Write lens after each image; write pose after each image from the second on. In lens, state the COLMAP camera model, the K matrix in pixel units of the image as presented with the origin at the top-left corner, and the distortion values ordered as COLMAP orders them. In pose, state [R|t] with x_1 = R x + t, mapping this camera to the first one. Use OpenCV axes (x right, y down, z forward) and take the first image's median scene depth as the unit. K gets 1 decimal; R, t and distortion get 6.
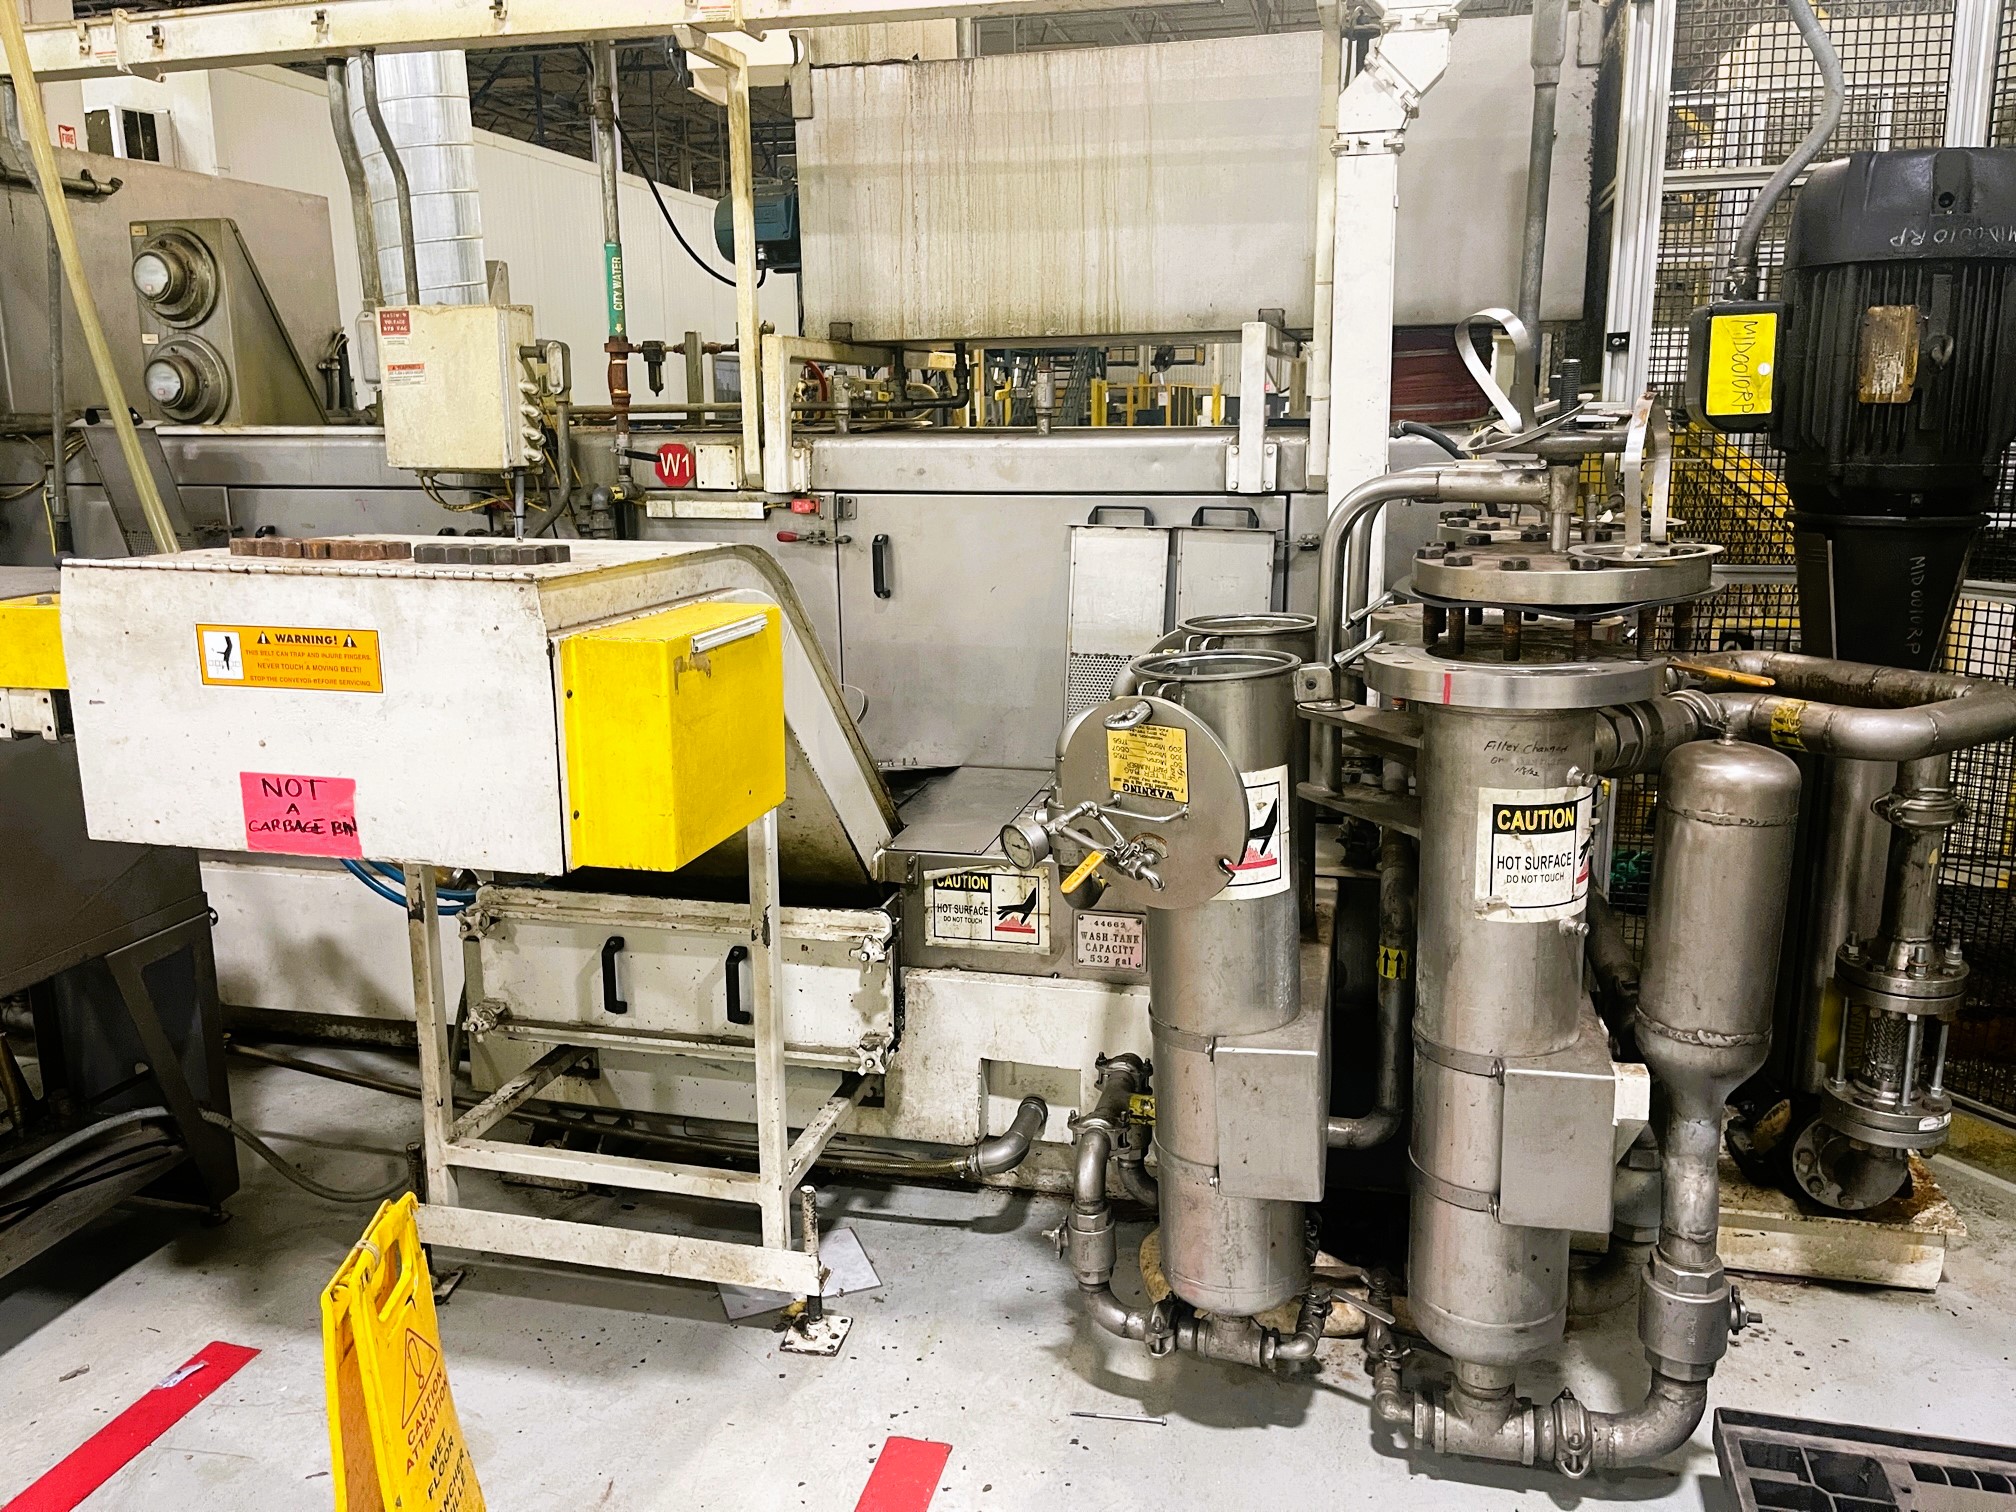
lens RADIAL K [[1526.7, 0, 1006.8], [0, 1526.7, 740.0], [0, 0, 1]] dist [0.058315, -0.079609]
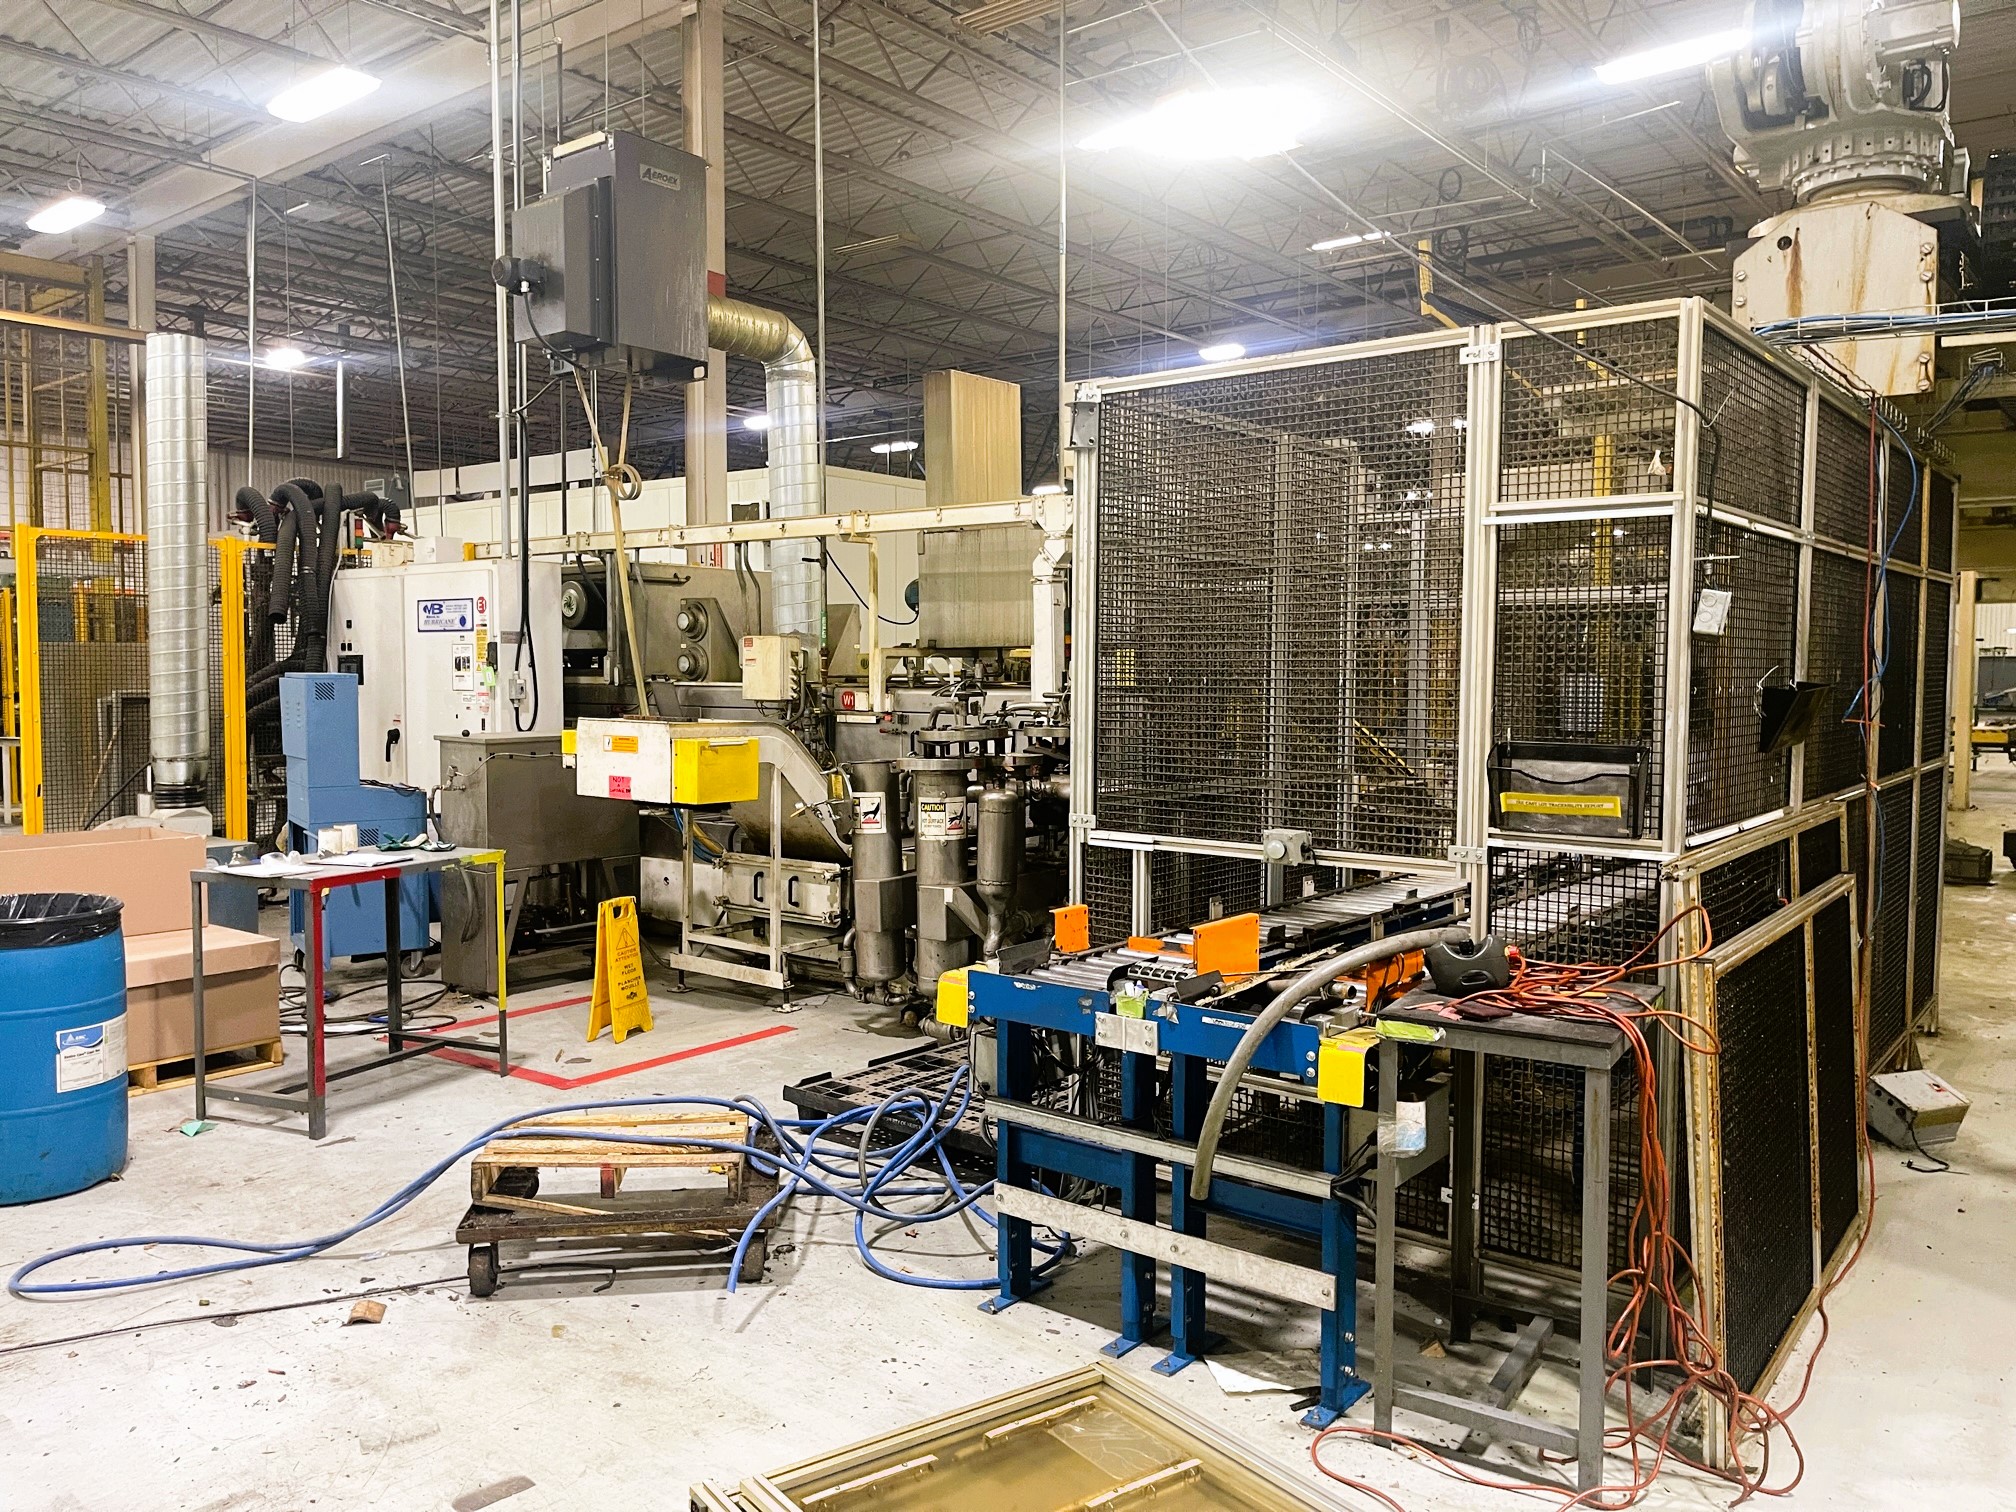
lens RADIAL K [[1526.7, 0, 1002.8], [0, 1526.7, 753.1], [0, 0, 1]] dist [0.058315, -0.079609]
pose [[0.909949, 0.030397, -0.413605, 0.994240], [-0.093688, 0.986595, -0.133611, 0.195867], [0.403999, 0.160329, 0.900599, -1.024102]]
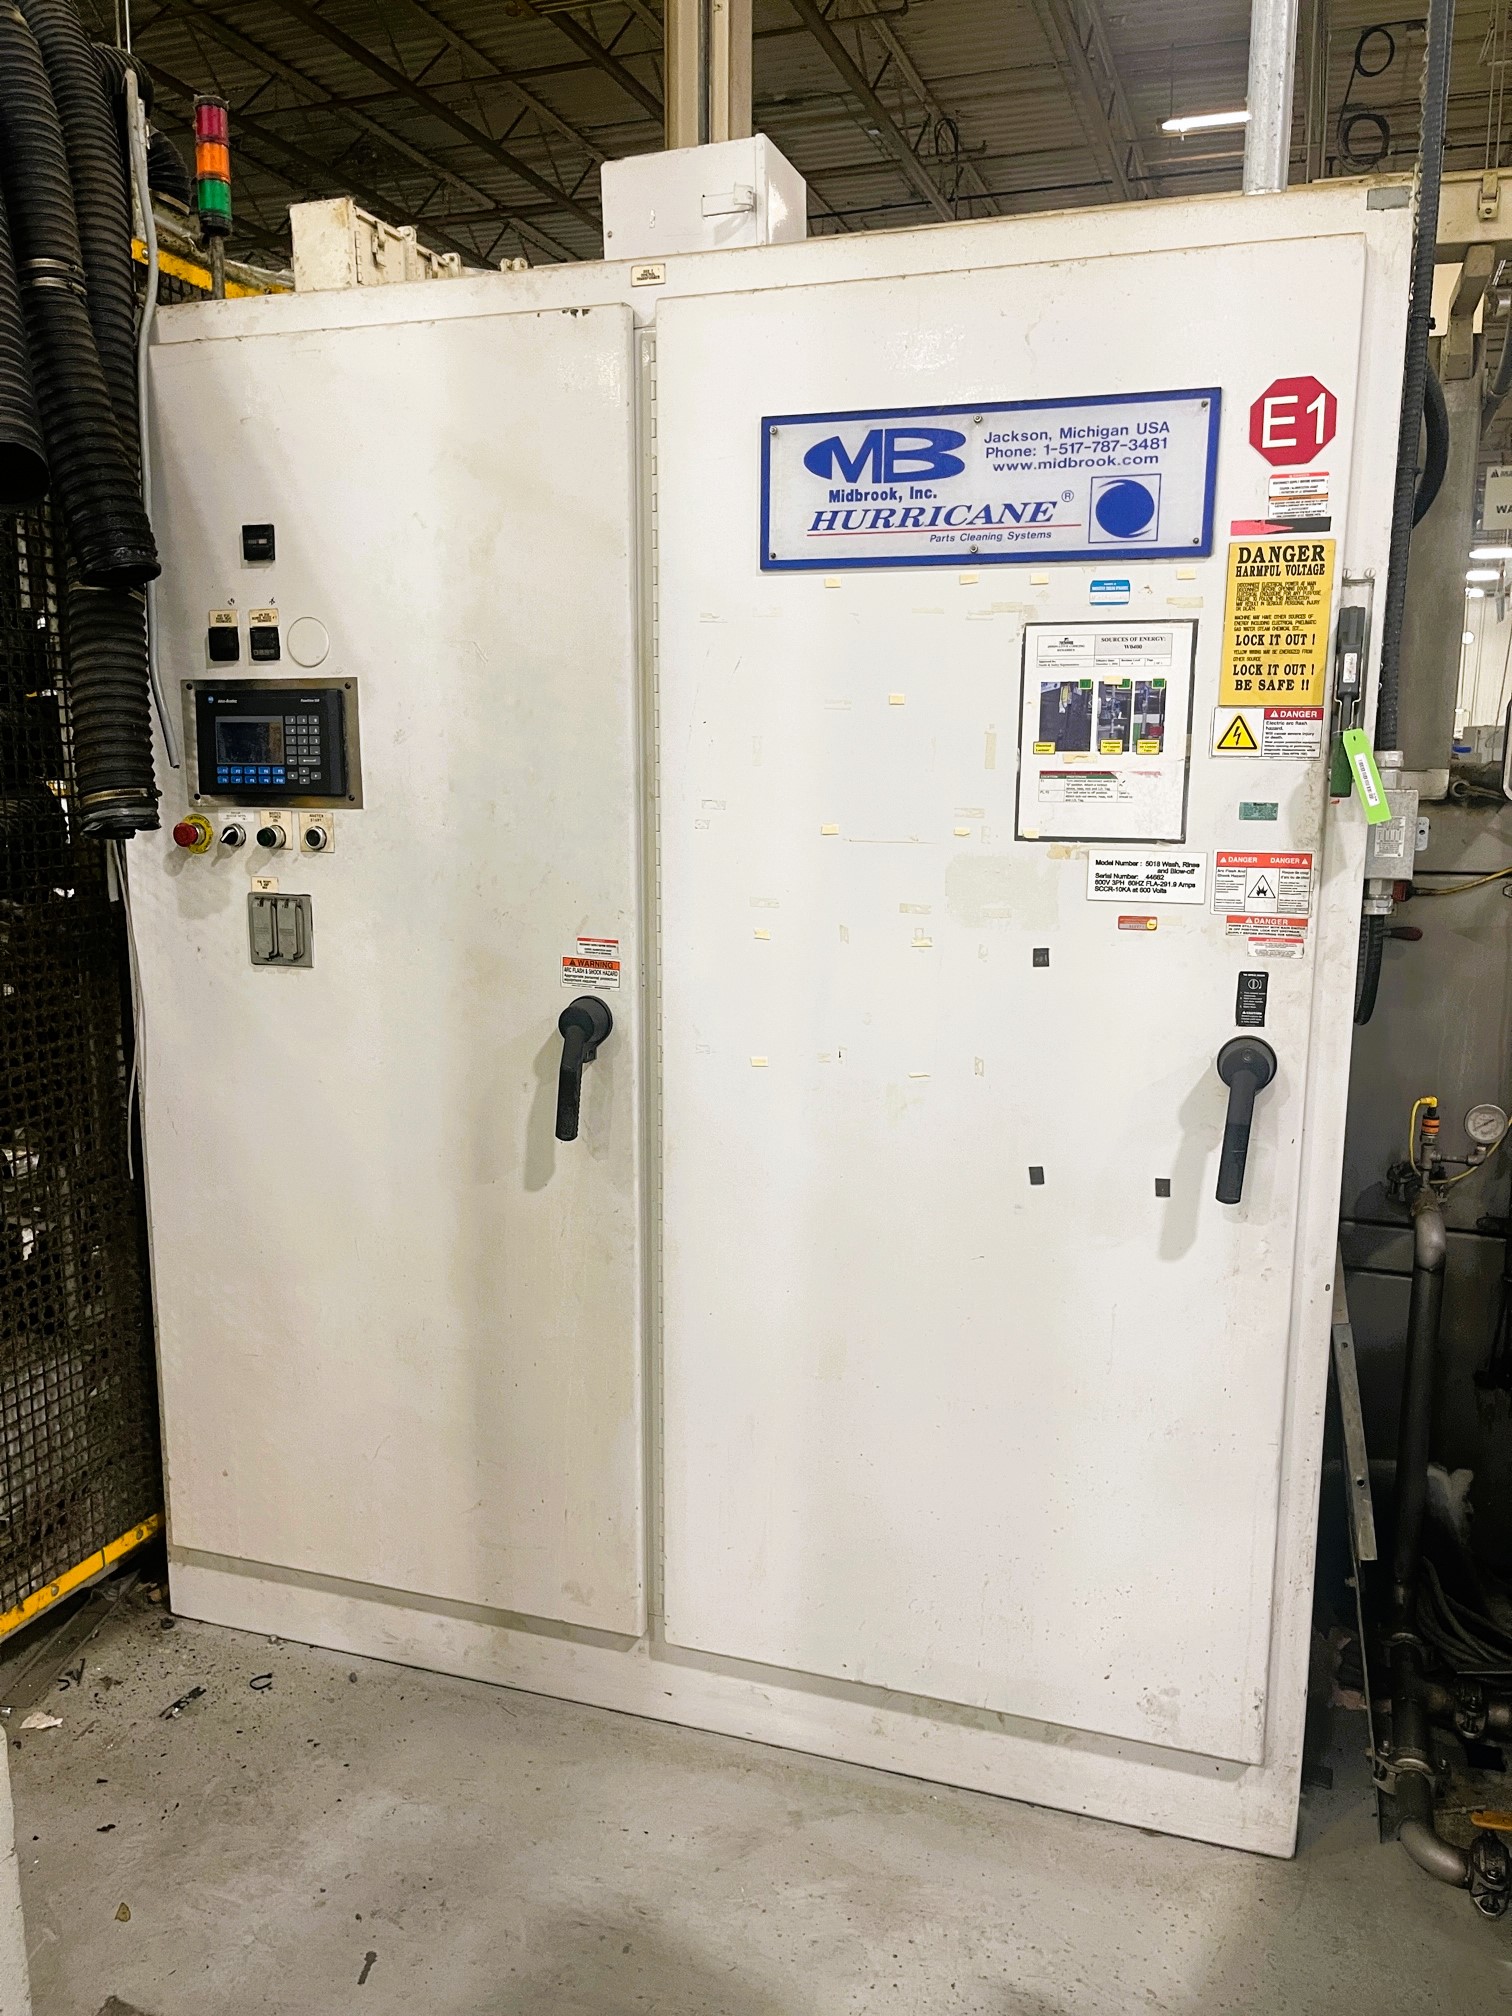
lens RADIAL K [[1526.7, 0, 763.1], [0, 1526.7, 1012.8], [0, 0, 1]] dist [0.058315, -0.079609]
pose [[0.996132, 0.025866, -0.083972, -1.004605], [-0.029190, 0.998828, -0.038602, -0.084006], [0.082876, 0.040904, 0.995720, 0.371859]]
